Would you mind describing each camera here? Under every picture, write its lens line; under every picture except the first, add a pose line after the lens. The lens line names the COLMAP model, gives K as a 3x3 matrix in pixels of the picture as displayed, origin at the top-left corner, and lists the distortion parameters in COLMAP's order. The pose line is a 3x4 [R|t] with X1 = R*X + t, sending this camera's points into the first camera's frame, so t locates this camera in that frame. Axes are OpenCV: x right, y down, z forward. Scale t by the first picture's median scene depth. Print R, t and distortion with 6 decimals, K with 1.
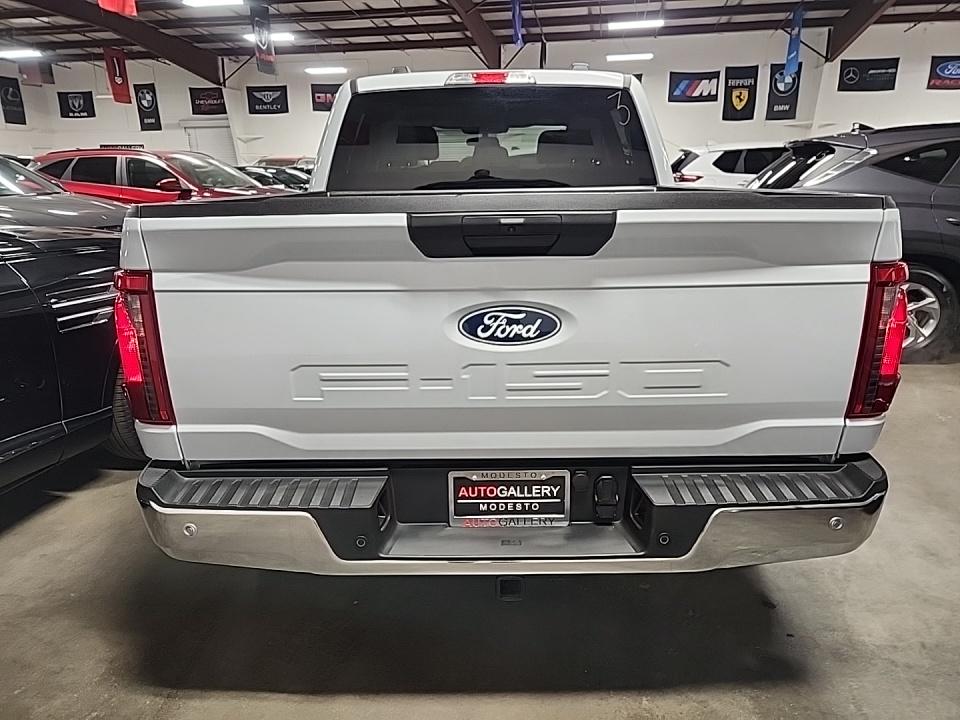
lens RADIAL K [[648.1, 0, 479.7], [0, 648.1, 367.1], [0, 0, 1]] dist [0.057300, -0.043453]
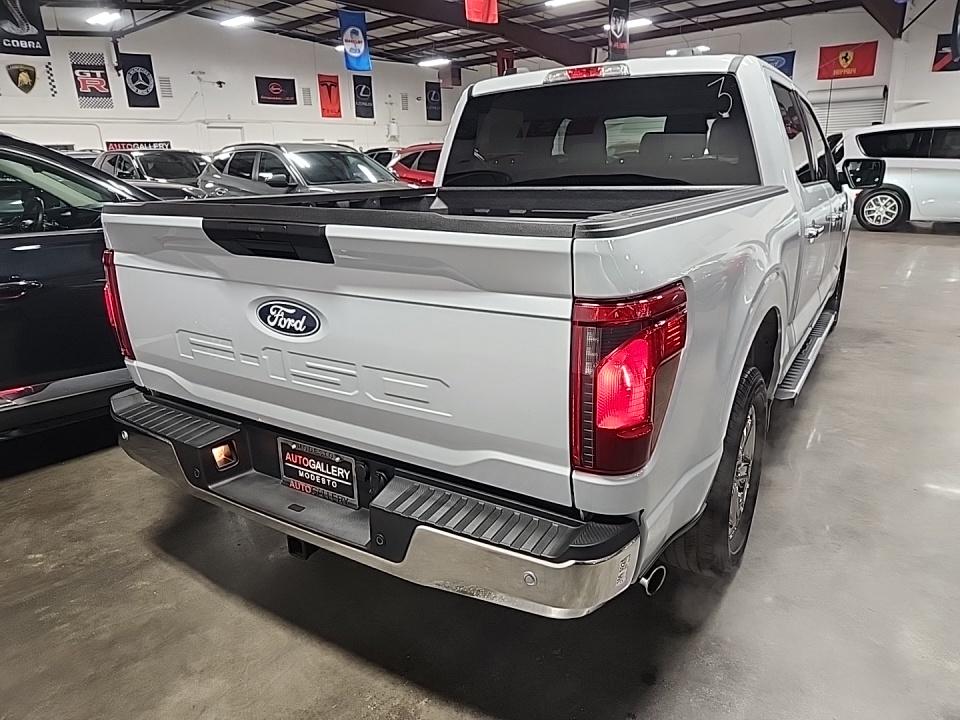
lens RADIAL K [[648.1, 0, 473.9], [0, 648.1, 359.9], [0, 0, 1]] dist [0.057300, -0.043453]
pose [[0.842725, 0.152989, -0.516148, 0.868156], [-0.145172, 0.987833, 0.055773, -0.096775], [0.518400, 0.027929, 0.854682, 0.175137]]
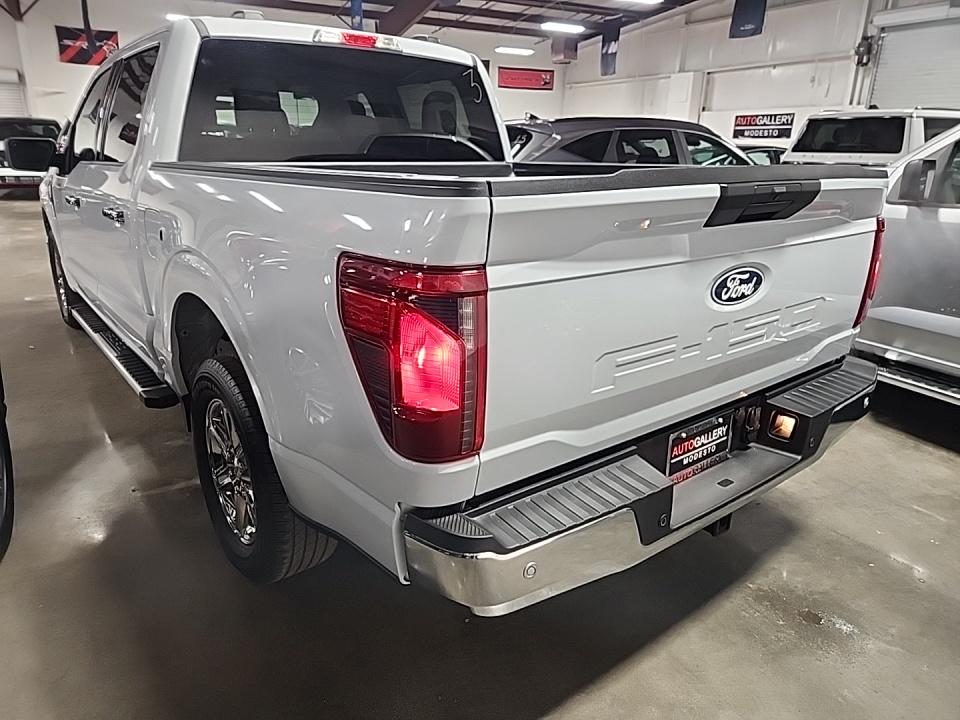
lens RADIAL K [[648.1, 0, 478.9], [0, 648.1, 357.2], [0, 0, 1]] dist [0.057300, -0.043453]
pose [[0.786993, -0.167135, 0.593892, -0.914430], [0.155731, 0.985251, 0.070905, -0.085965], [-0.596984, 0.036686, 0.801414, 0.352457]]
